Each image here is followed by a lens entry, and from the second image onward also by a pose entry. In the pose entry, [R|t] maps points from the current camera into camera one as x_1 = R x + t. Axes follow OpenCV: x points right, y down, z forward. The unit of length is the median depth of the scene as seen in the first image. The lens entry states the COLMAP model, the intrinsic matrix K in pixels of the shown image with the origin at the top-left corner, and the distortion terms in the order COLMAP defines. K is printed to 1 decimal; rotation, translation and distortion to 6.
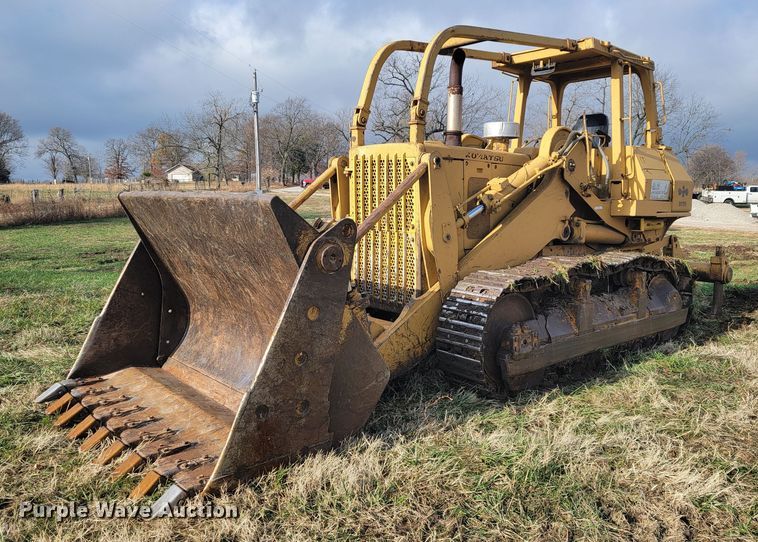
lens RADIAL K [[661.9, 0, 379.0], [0, 661.9, 271.0], [0, 0, 1]] dist [0.007322, 0.000015]
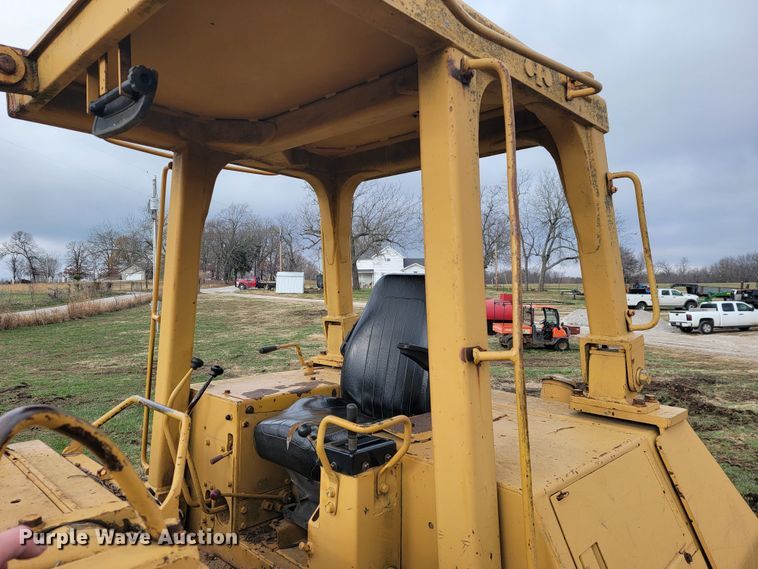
lens RADIAL K [[521.9, 0, 379.0], [0, 521.9, 284.5], [0, 0, 1]] dist [0.001353, 0.000382]
pose [[0.998697, -0.009384, 0.050164, 0.070643], [0.014324, 0.994981, -0.099037, -0.050088], [-0.048983, 0.099626, 0.993819, 0.182058]]
